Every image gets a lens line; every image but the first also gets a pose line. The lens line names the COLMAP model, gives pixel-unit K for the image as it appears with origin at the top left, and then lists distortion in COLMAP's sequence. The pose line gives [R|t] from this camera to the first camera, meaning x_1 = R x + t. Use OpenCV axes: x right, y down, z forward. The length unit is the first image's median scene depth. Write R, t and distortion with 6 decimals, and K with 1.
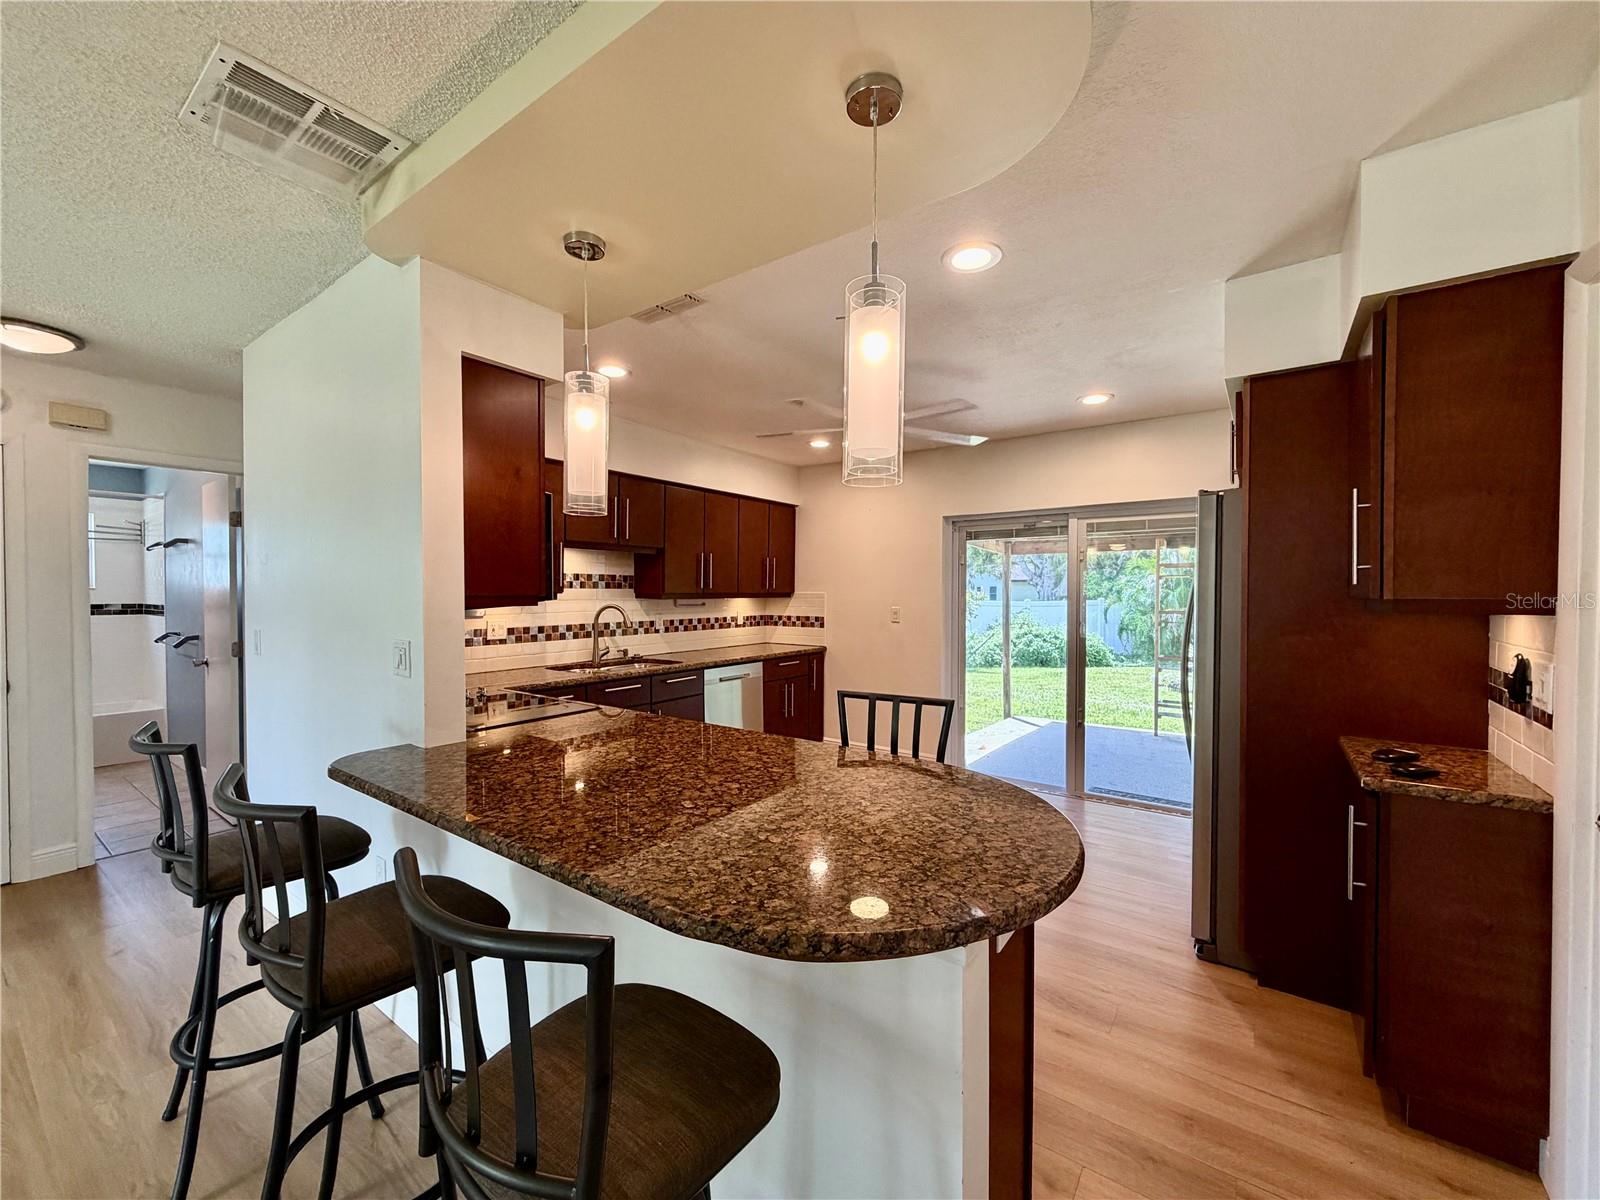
lens RADIAL K [[638.3, 0, 797.5], [0, 638.3, 603.3], [0, 0, 1]] dist [0.000161, 0.000134]
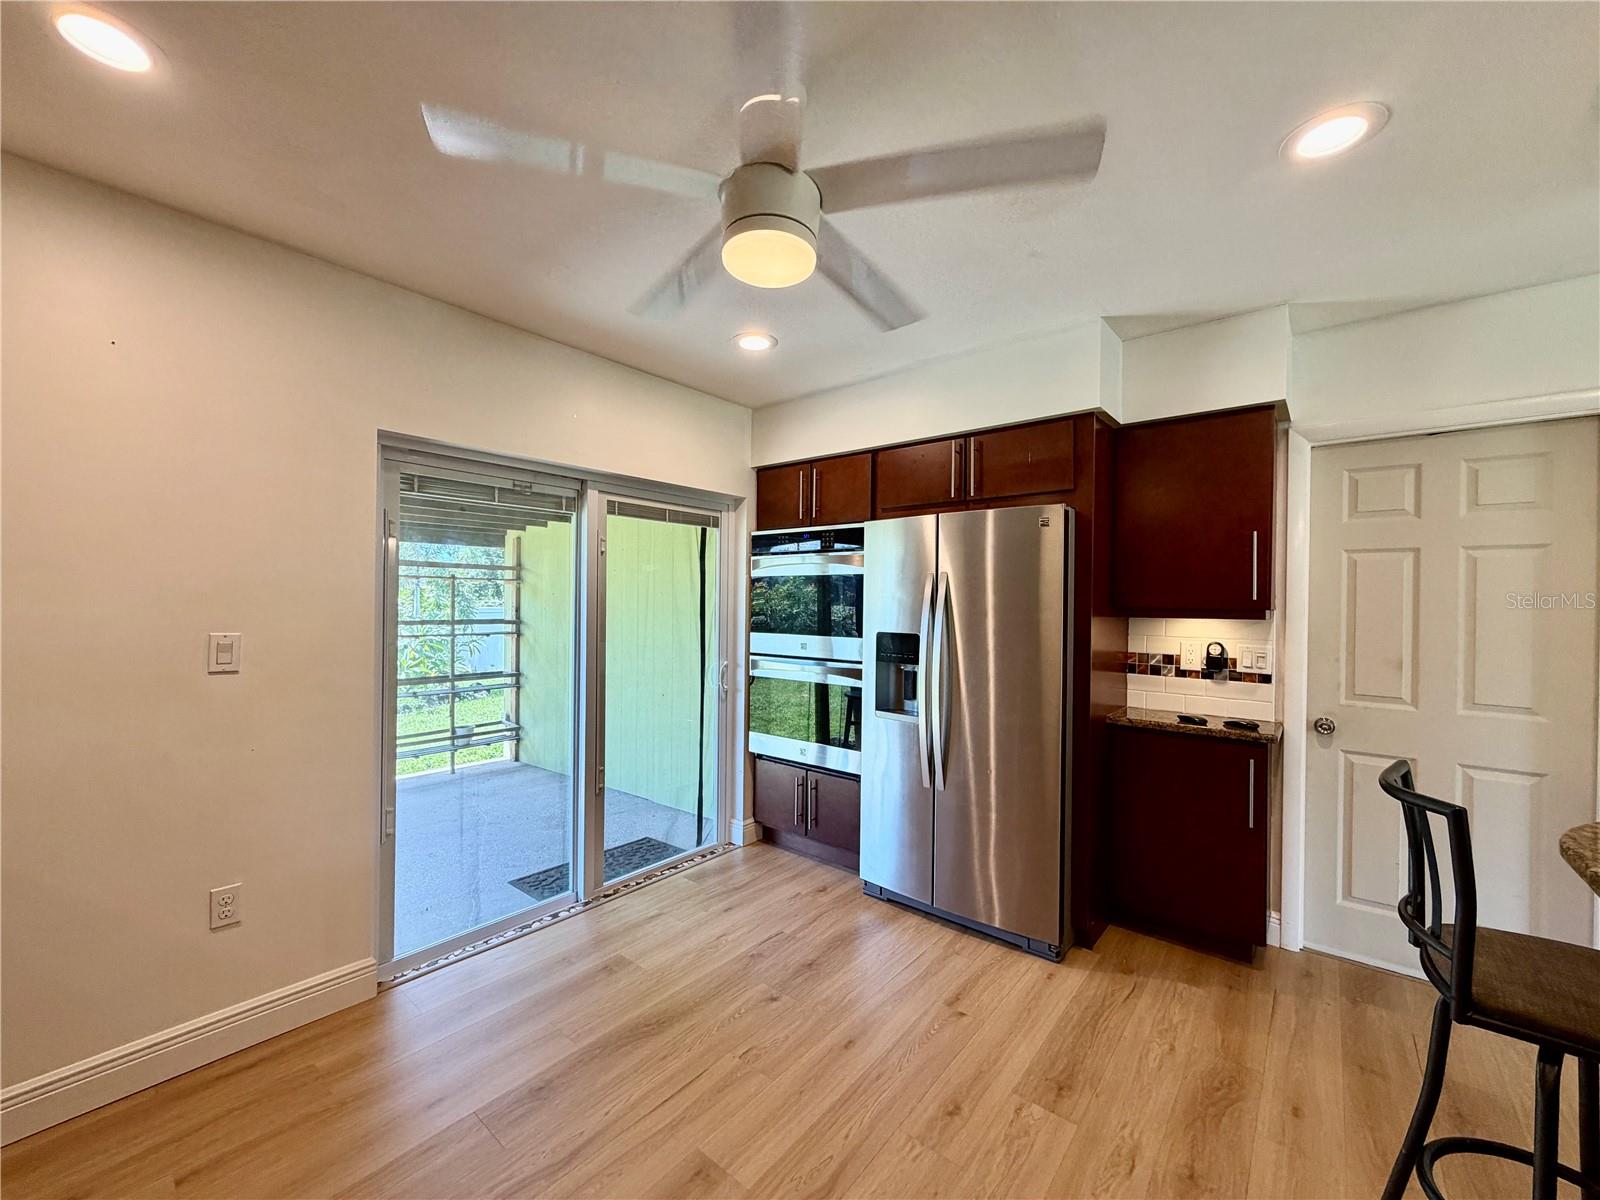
lens RADIAL K [[638.3, 0, 797.5], [0, 638.3, 603.3], [0, 0, 1]] dist [0.000161, 0.000134]
pose [[0.077916, -0.001503, 0.996959, -0.248994], [0.009184, 0.999958, 0.000790, -0.011295], [-0.996918, 0.009095, 0.077926, 0.804185]]
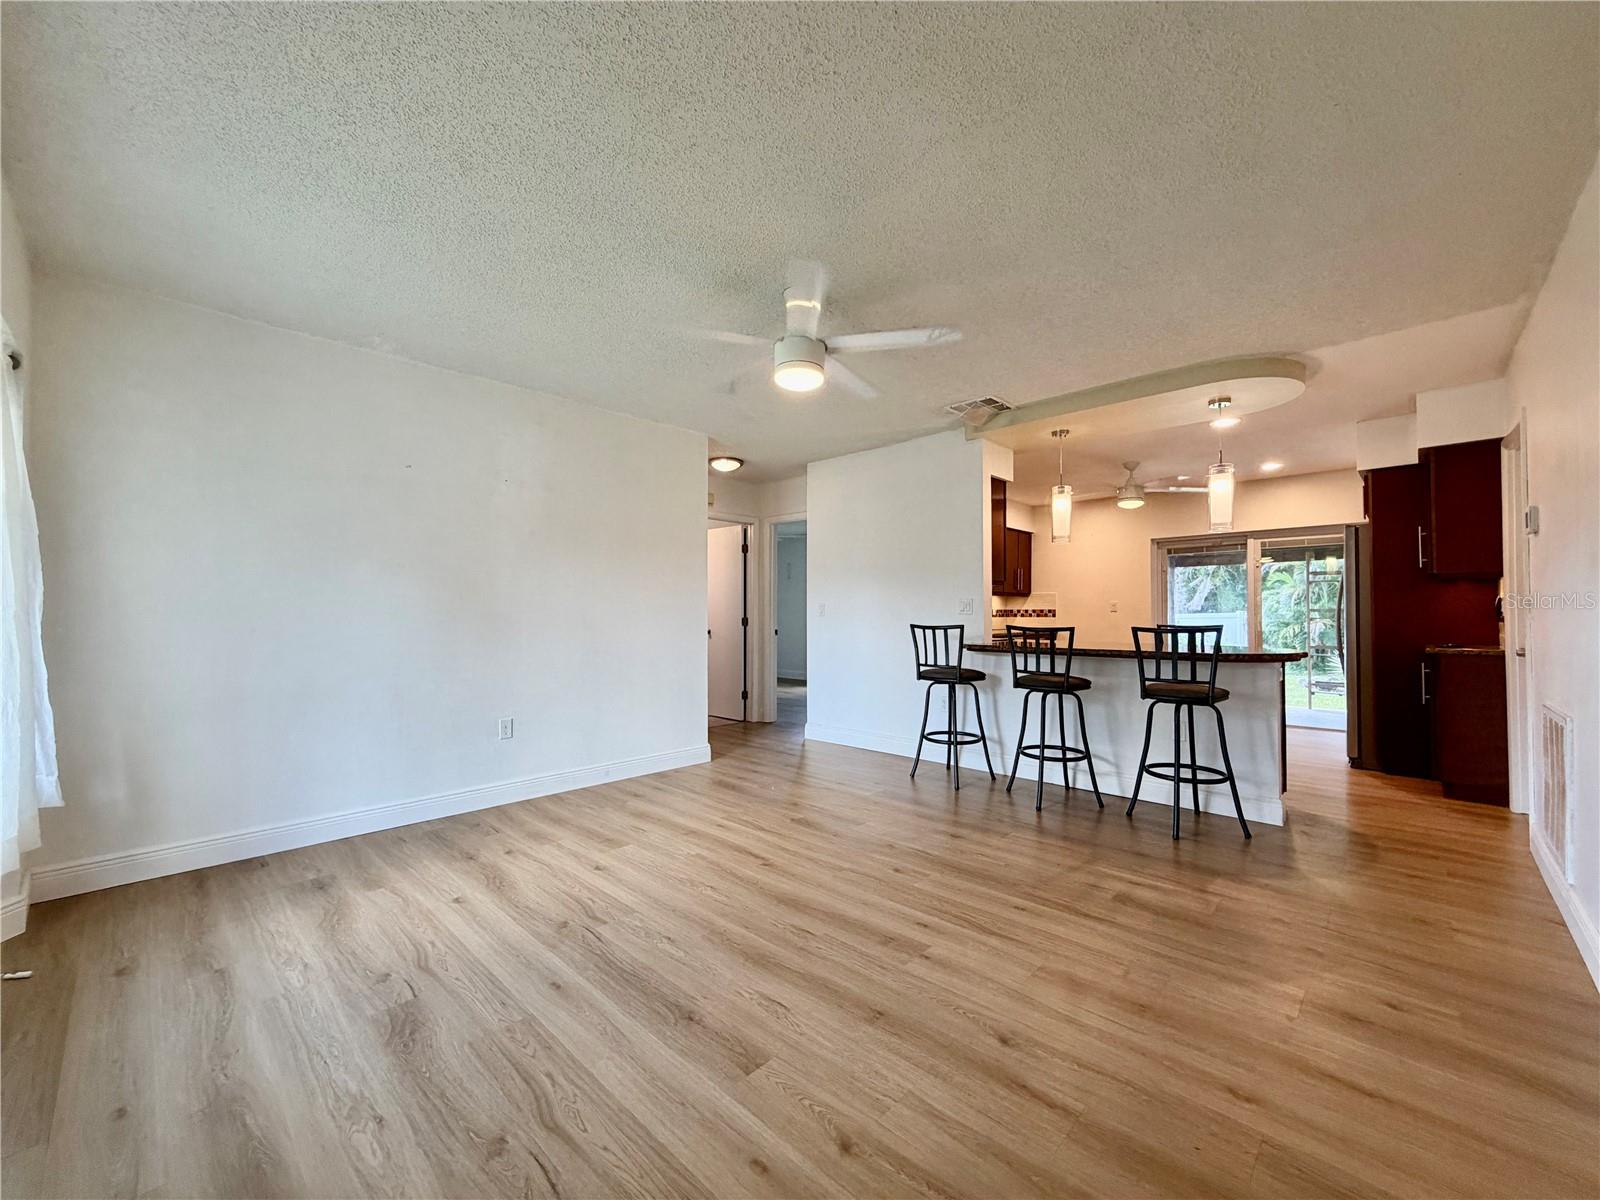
lens RADIAL K [[638.3, 0, 797.5], [0, 638.3, 603.3], [0, 0, 1]] dist [0.000161, 0.000134]
pose [[0.989330, -0.001401, -0.145685, -0.437927], [-0.003667, 0.999398, -0.034509, 0.079404], [0.145646, 0.034675, 0.988729, -0.684861]]
